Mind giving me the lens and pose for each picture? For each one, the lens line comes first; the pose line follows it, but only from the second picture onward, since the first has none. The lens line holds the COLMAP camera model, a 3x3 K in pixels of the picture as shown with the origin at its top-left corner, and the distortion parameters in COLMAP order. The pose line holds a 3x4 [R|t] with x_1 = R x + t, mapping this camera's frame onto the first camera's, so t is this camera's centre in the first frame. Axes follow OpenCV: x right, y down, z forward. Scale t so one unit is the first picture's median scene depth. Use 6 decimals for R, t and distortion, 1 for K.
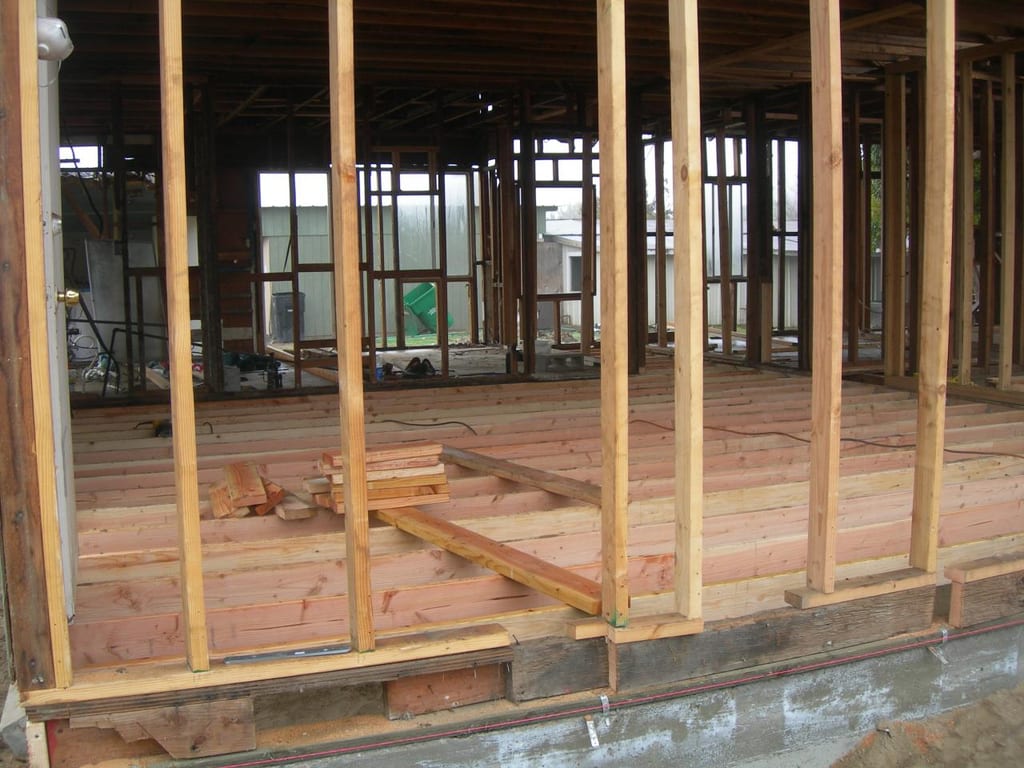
lens RADIAL K [[1203.0, 0, 512.0], [0, 1203.0, 384.3], [0, 0, 1]] dist [-0.144261, 0.000000]
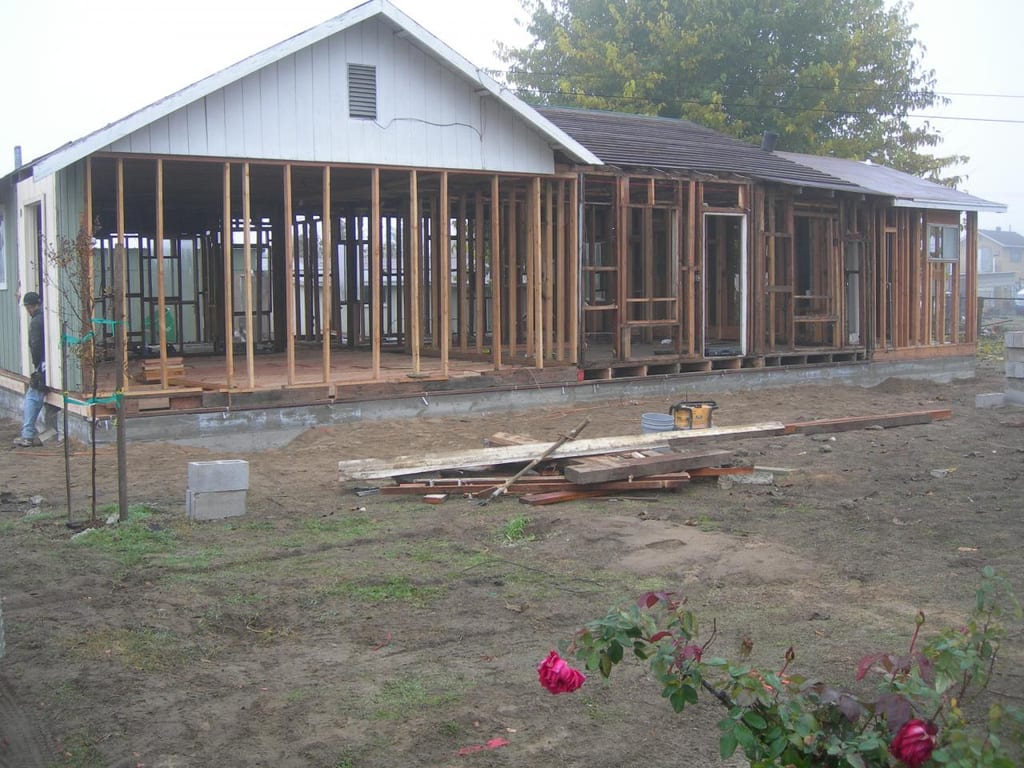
lens RADIAL K [[1203.0, 0, 510.9], [0, 1203.0, 383.0], [0, 0, 1]] dist [-0.144261, 0.000000]
pose [[0.975996, -0.011971, 0.217457, 0.118158], [0.017338, 0.999590, -0.022792, 0.255166], [-0.217095, 0.026016, 0.975804, -2.601480]]
